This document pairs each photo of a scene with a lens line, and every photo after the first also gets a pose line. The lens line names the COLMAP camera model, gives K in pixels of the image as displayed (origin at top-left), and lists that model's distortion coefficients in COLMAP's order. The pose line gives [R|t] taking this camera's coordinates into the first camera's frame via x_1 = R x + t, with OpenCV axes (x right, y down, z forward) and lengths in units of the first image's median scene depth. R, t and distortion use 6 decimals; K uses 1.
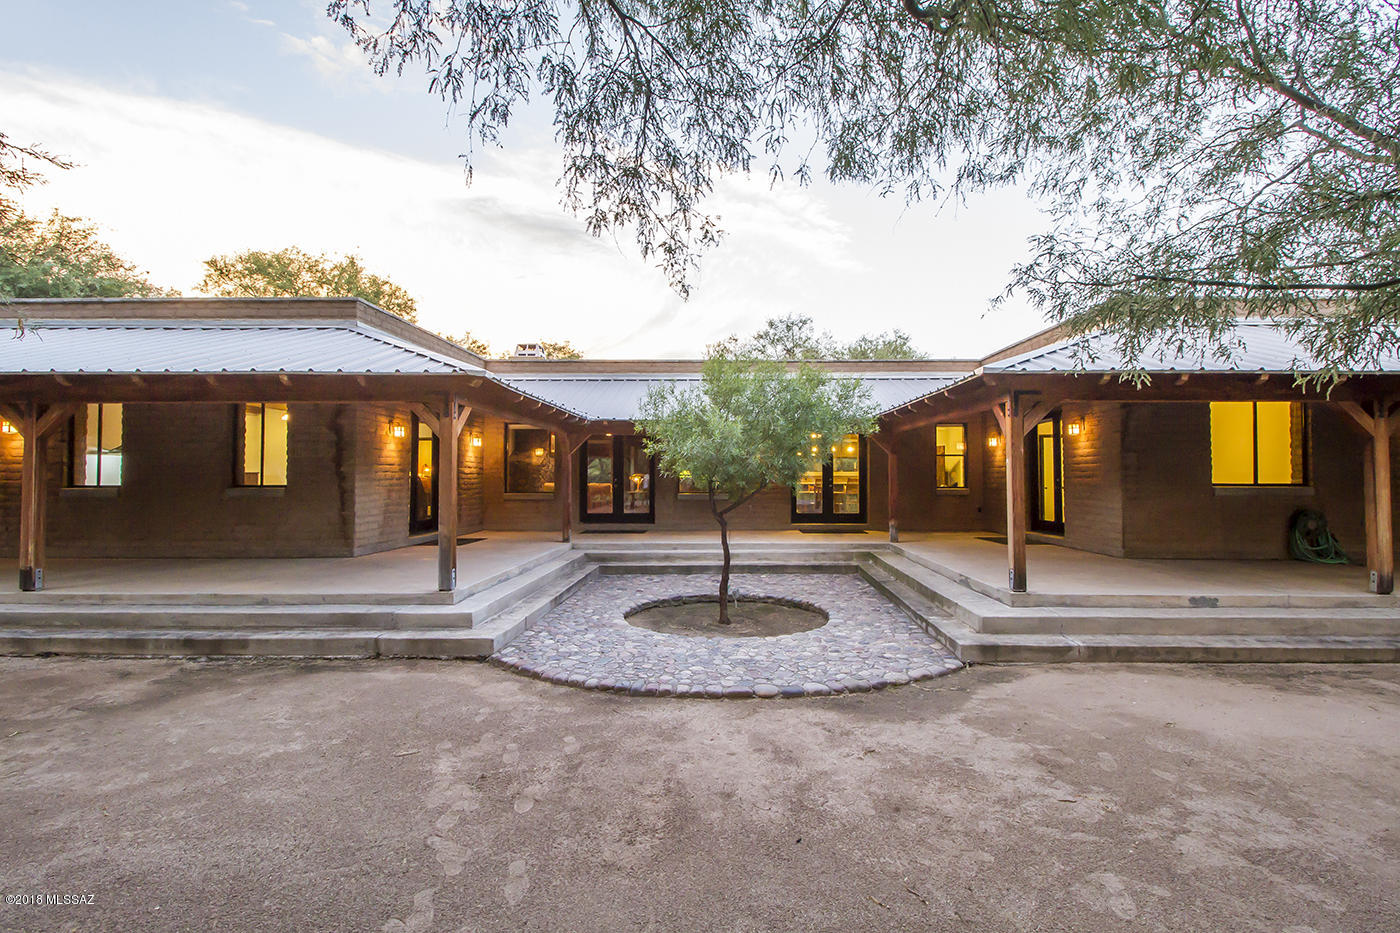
lens RADIAL K [[665.6, 0, 700.0], [0, 665.6, 466.5], [0, 0, 1]] dist [0.011003, -0.000393]
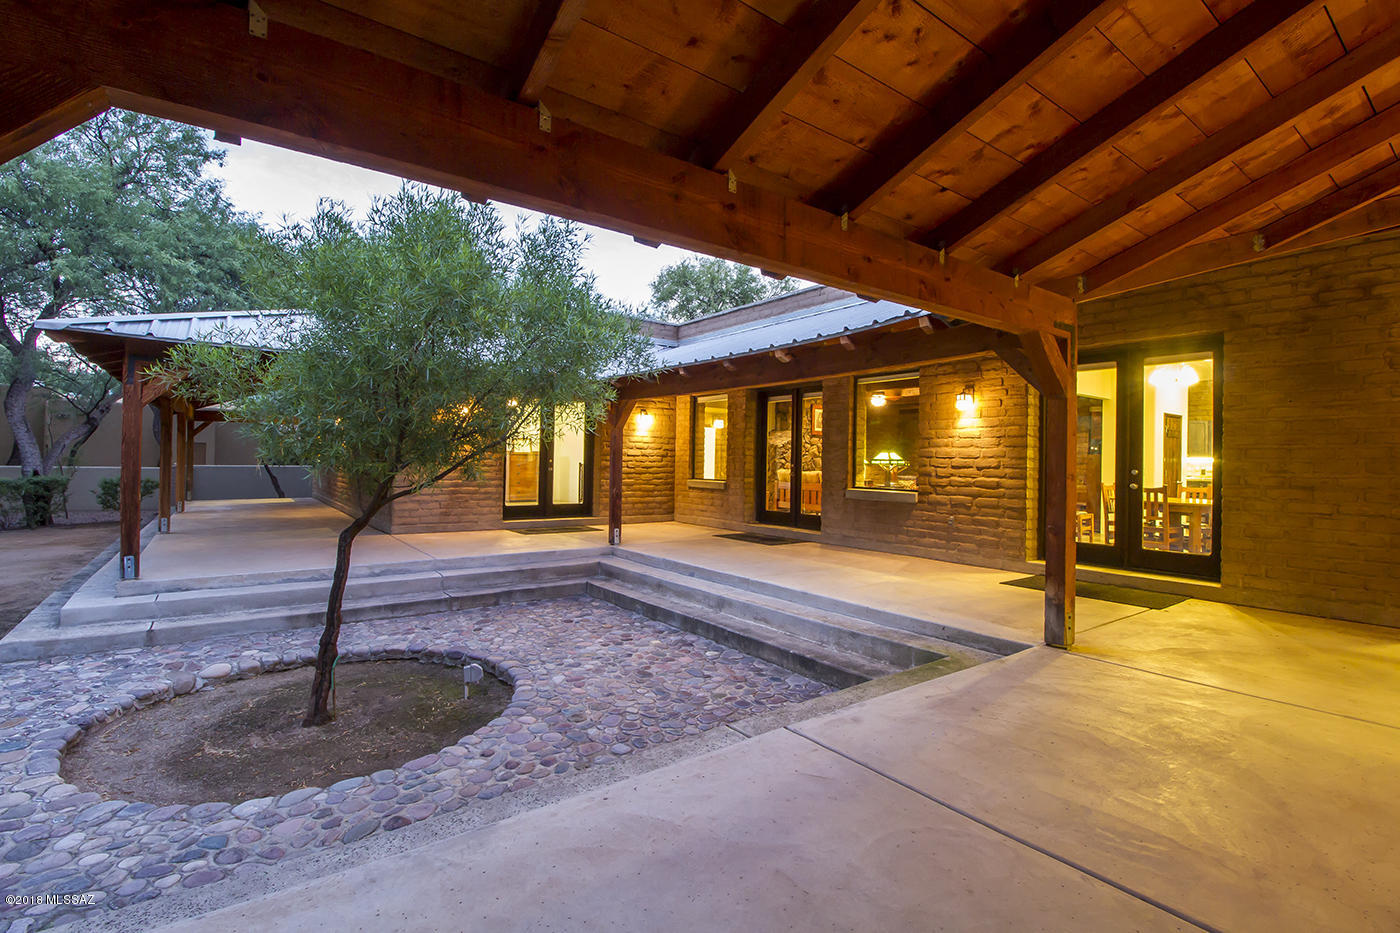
lens RADIAL K [[634.7, 0, 700.0], [0, 634.7, 466.5], [0, 0, 1]] dist [0.001687, 0.000112]
pose [[0.619967, 0.015358, -0.784478, 0.771703], [-0.003569, 0.999853, 0.016754, 0.019190], [0.784620, -0.007587, 0.619931, 1.099920]]
